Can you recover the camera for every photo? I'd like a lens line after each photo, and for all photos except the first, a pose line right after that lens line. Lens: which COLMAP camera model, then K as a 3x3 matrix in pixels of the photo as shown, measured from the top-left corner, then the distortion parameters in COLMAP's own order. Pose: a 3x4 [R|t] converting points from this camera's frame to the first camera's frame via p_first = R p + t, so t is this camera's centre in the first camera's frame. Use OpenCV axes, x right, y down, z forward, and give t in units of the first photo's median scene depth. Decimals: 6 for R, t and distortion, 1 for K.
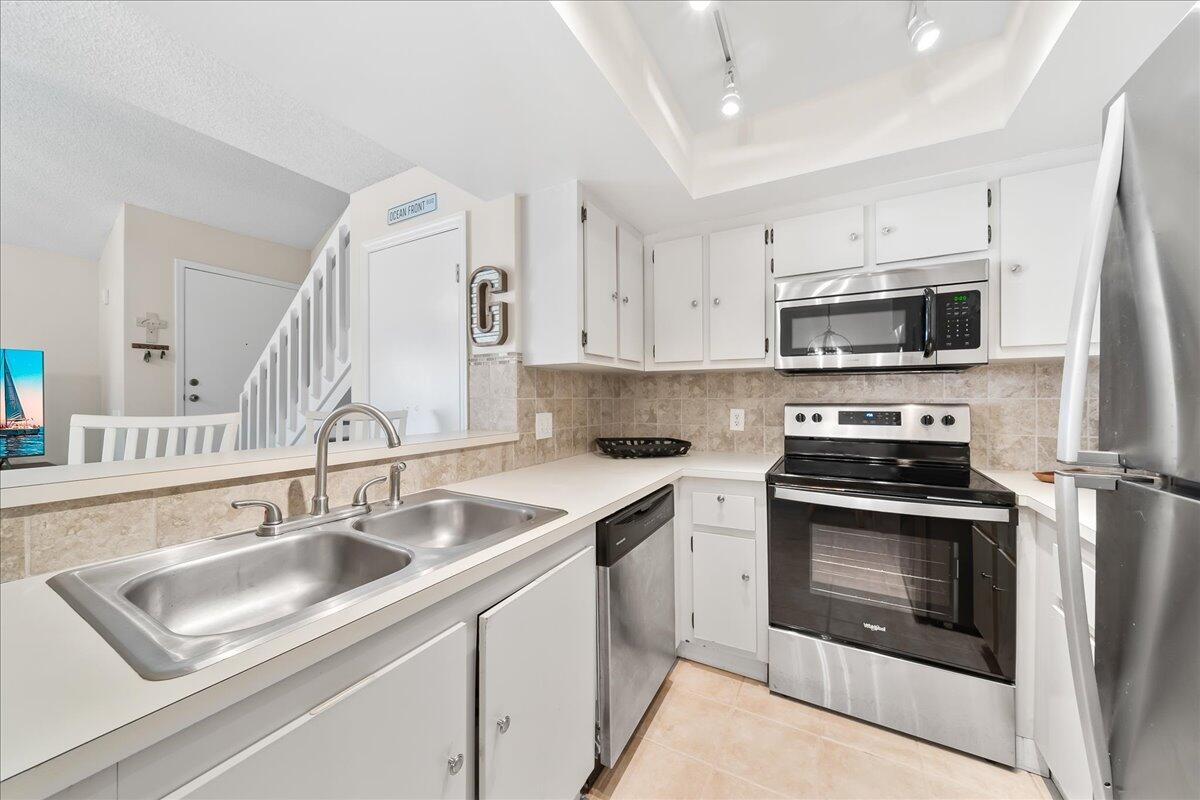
lens RADIAL K [[414.8, 0, 603.9], [0, 414.8, 398.8], [0, 0, 1]] dist [0.001681, 0.000259]
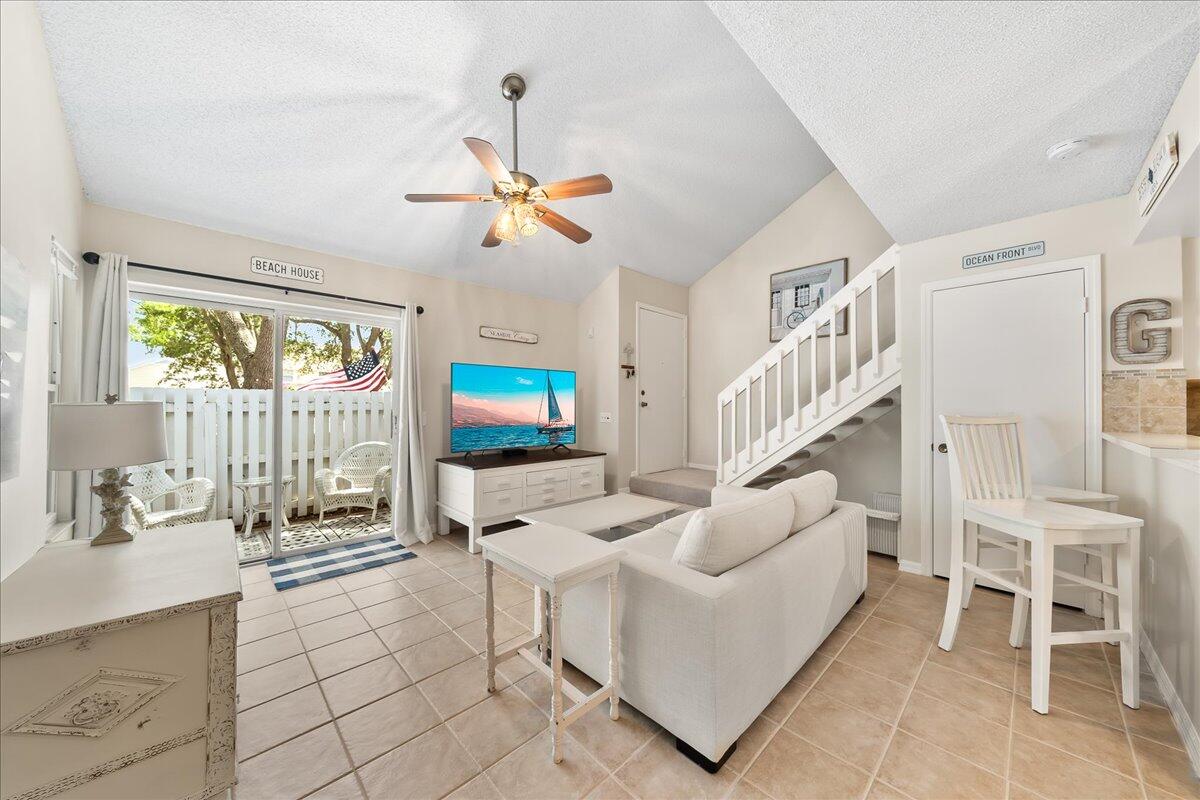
lens RADIAL K [[414.8, 0, 610.5], [0, 414.8, 402.6], [0, 0, 1]] dist [0.001681, 0.000259]
pose [[0.962879, -0.000492, -0.269934, -1.190824], [-0.001652, 0.999969, -0.007715, 0.000469], [0.269929, 0.007874, 0.962848, -0.495097]]
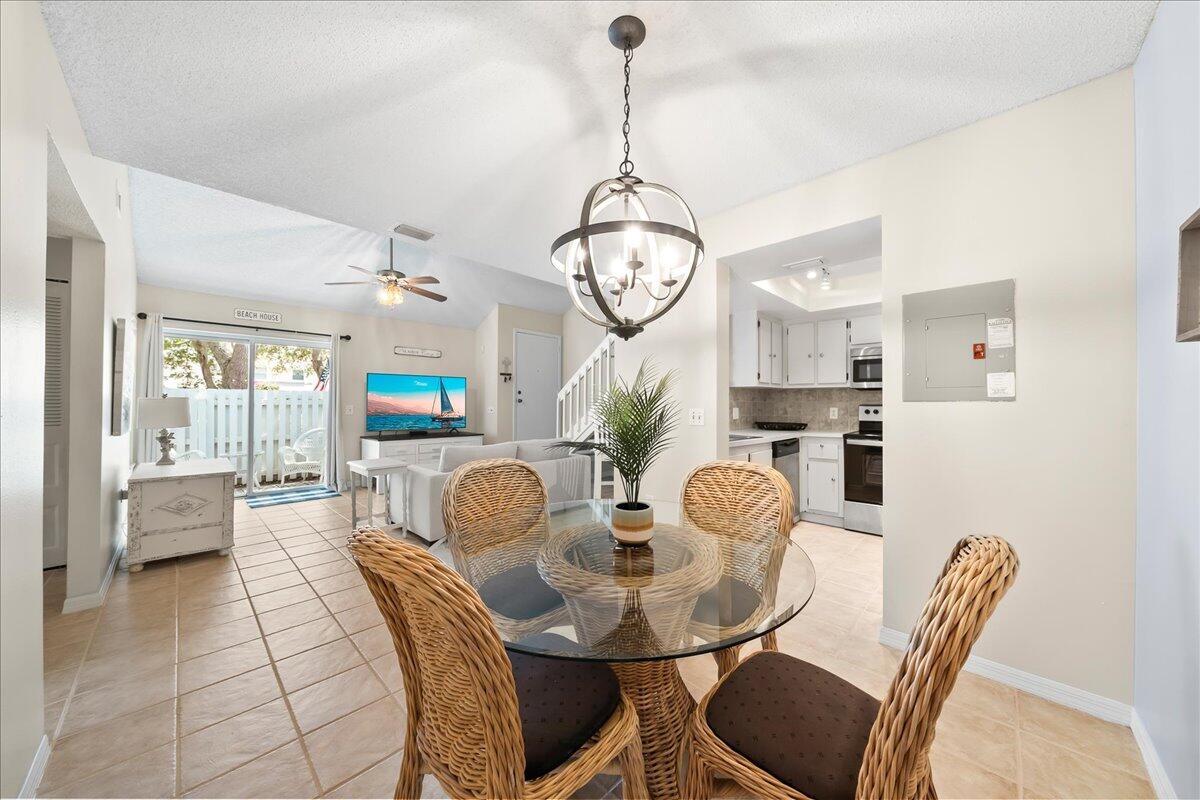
lens RADIAL K [[414.8, 0, 611.3], [0, 414.8, 401.3], [0, 0, 1]] dist [0.001681, 0.000259]
pose [[0.972465, 0.002942, -0.233030, -0.245927], [-0.004549, 0.999969, -0.006358, 0.013556], [0.233004, 0.007243, 0.972449, -1.169986]]
